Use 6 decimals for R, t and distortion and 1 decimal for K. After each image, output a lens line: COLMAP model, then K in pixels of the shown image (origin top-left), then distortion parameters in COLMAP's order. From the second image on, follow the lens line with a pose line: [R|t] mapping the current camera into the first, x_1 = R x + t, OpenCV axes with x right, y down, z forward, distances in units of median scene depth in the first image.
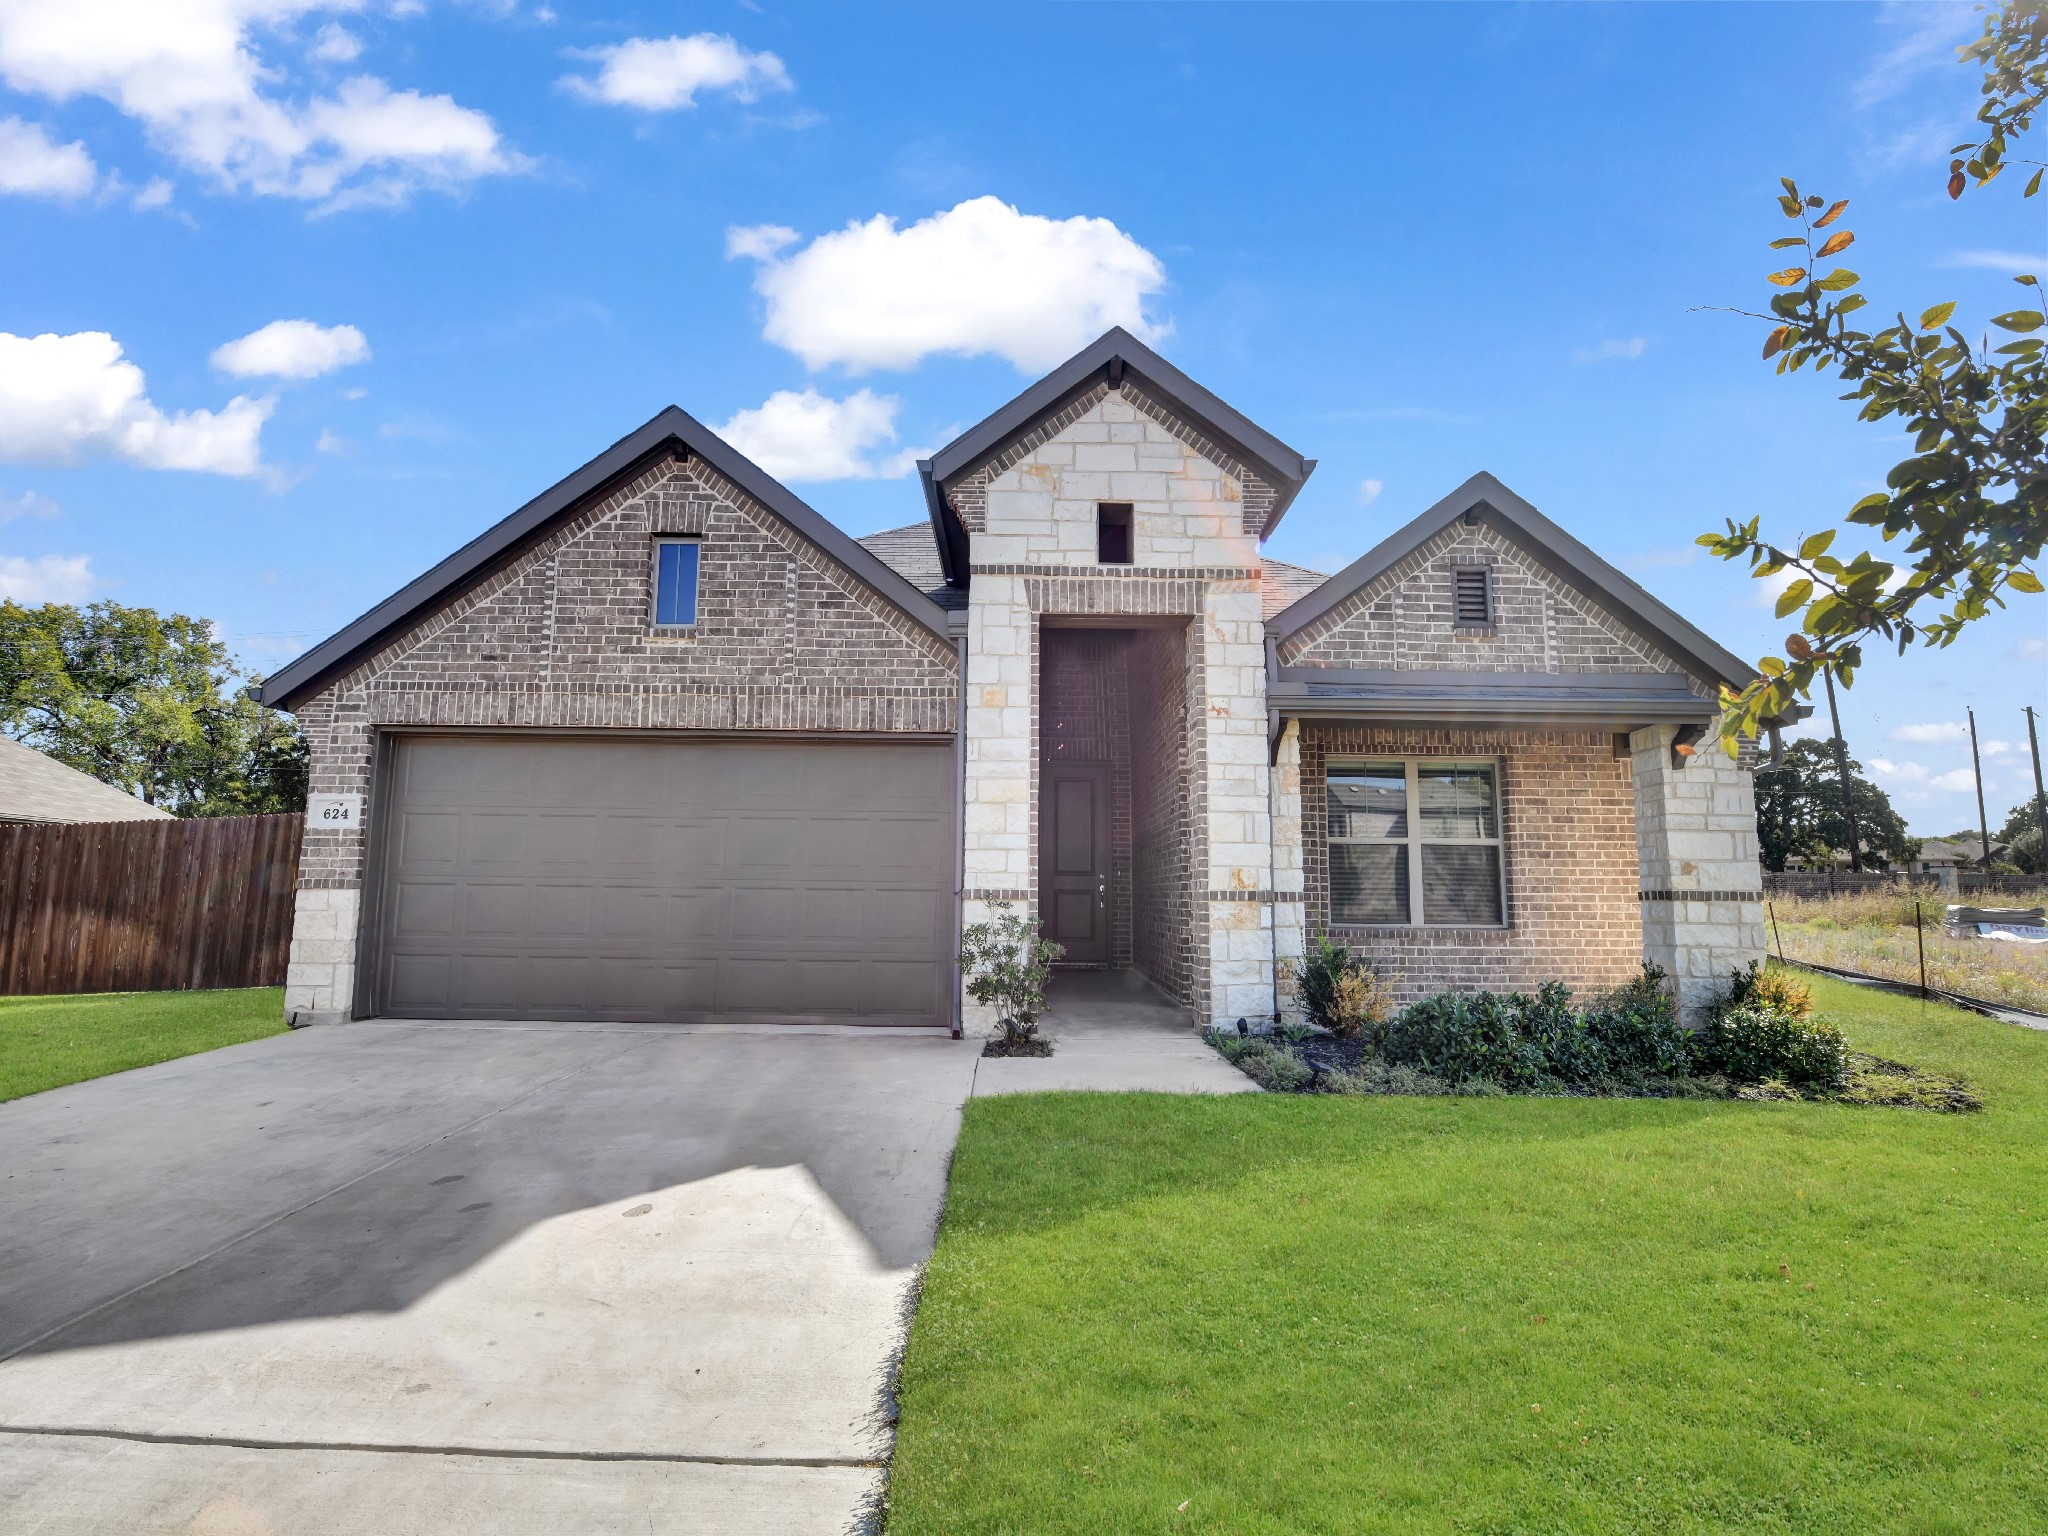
lens RADIAL K [[825.9, 0, 1024.4], [0, 825.9, 782.0], [0, 0, 1]] dist [-0.014670, 0.000003]
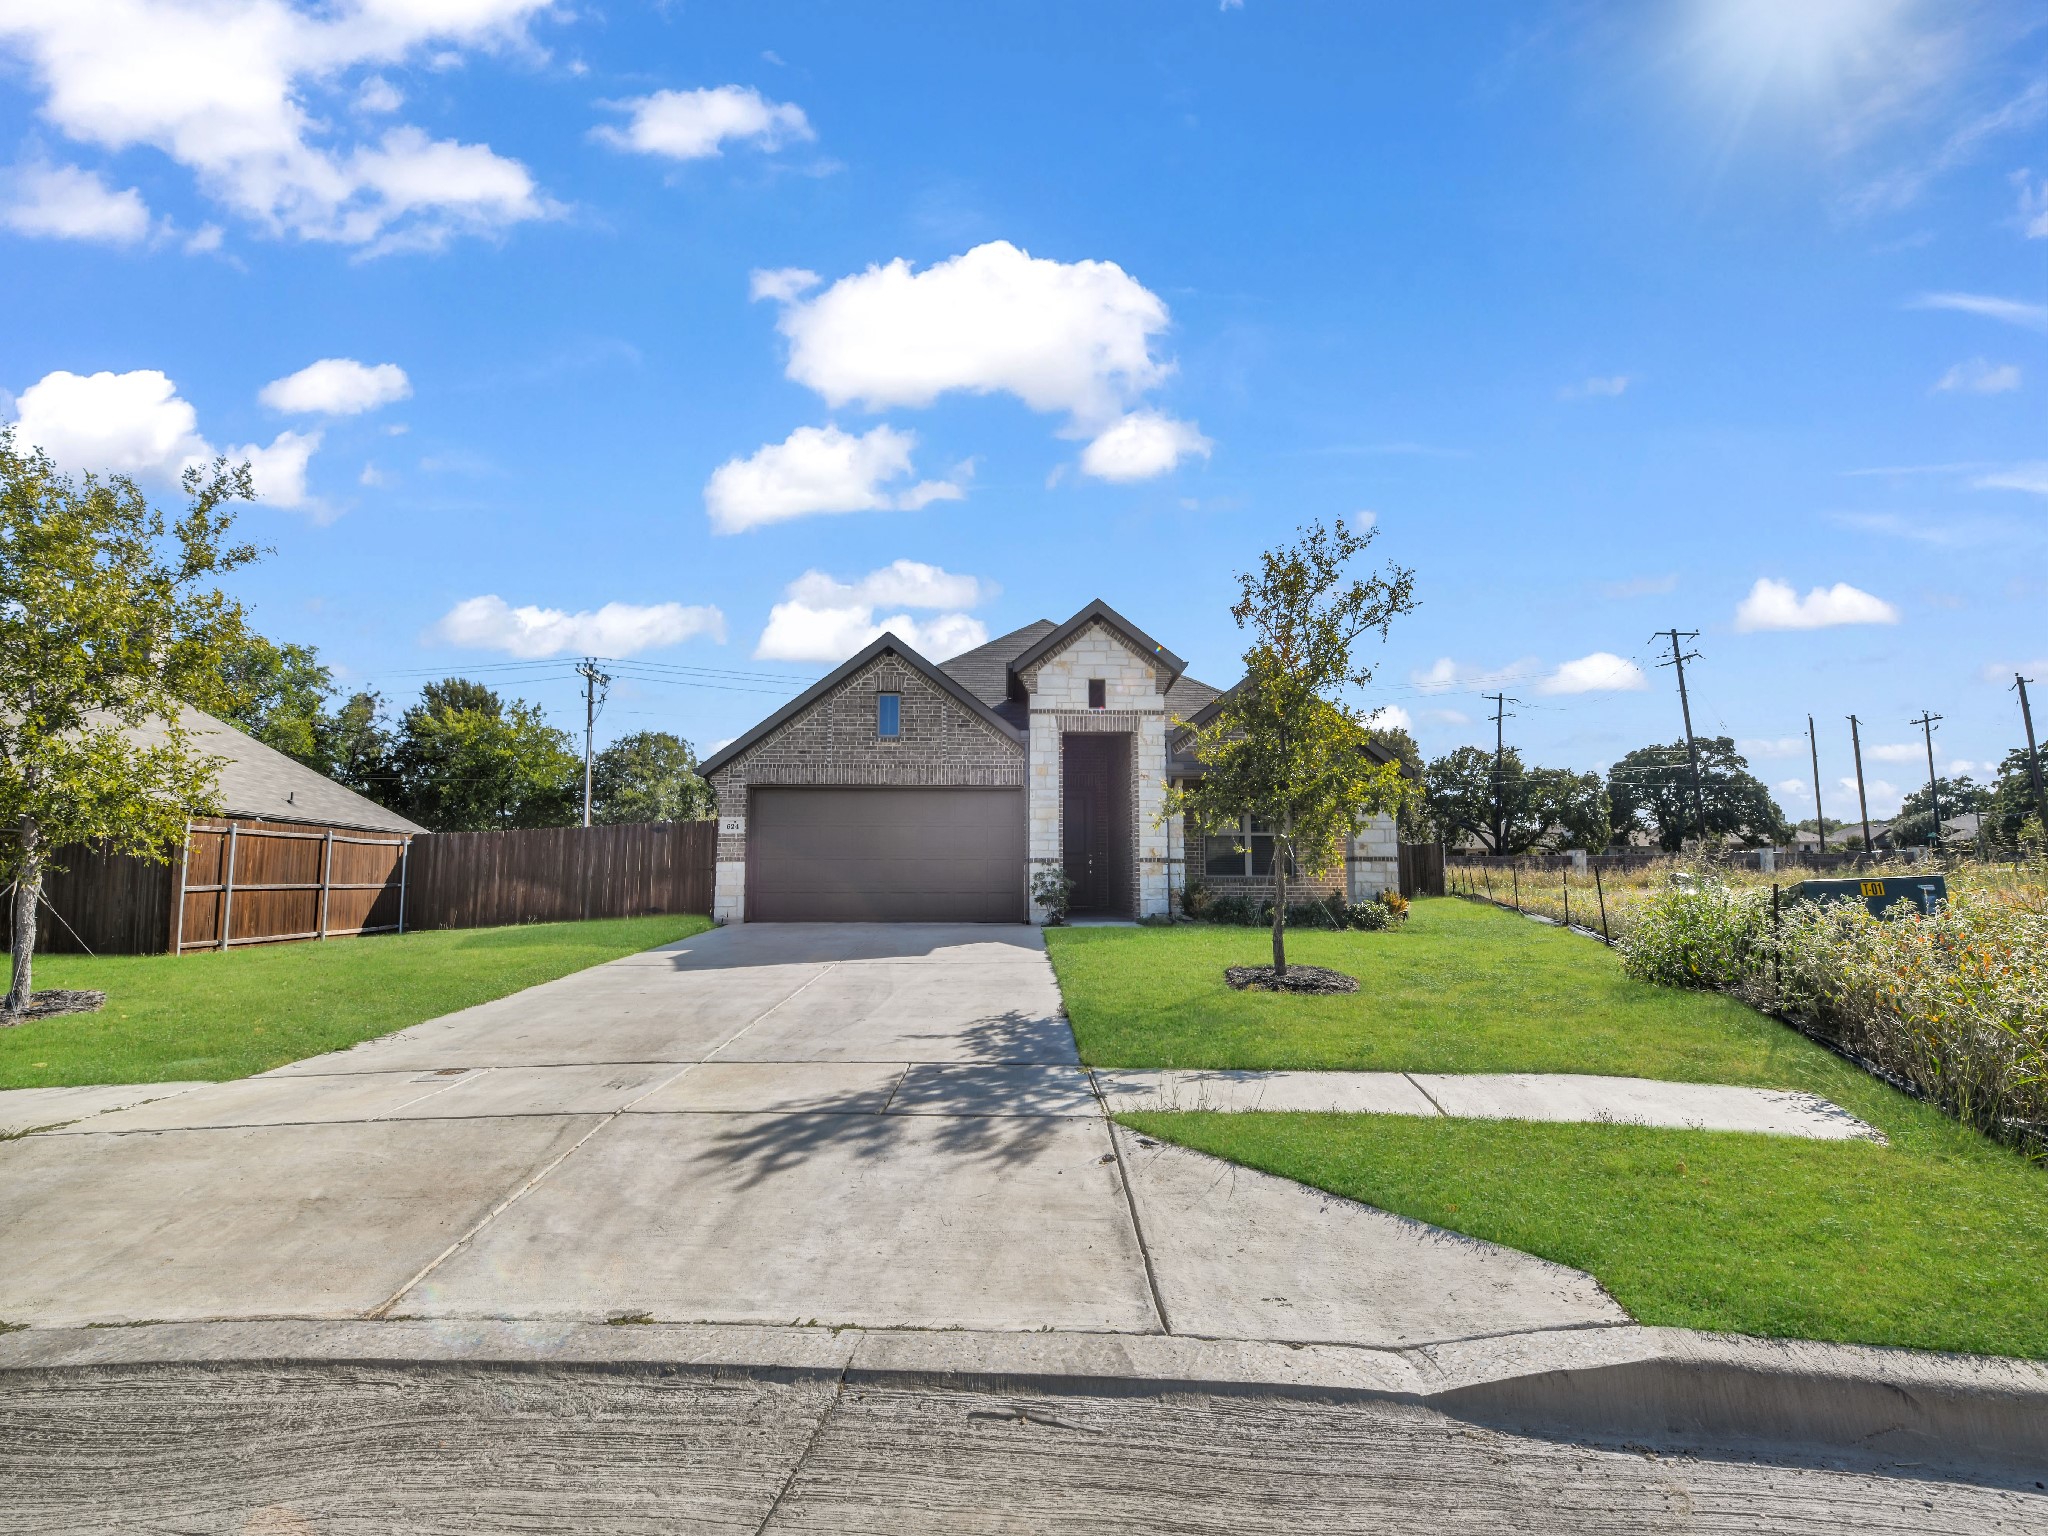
lens RADIAL K [[825.9, 0, 1024.4], [0, 825.9, 782.0], [0, 0, 1]] dist [-0.014670, 0.000003]
pose [[0.999760, -0.010343, -0.019332, -0.040233], [0.010607, 0.999852, 0.013563, -0.100591], [0.019189, -0.013765, 0.999721, -1.157290]]
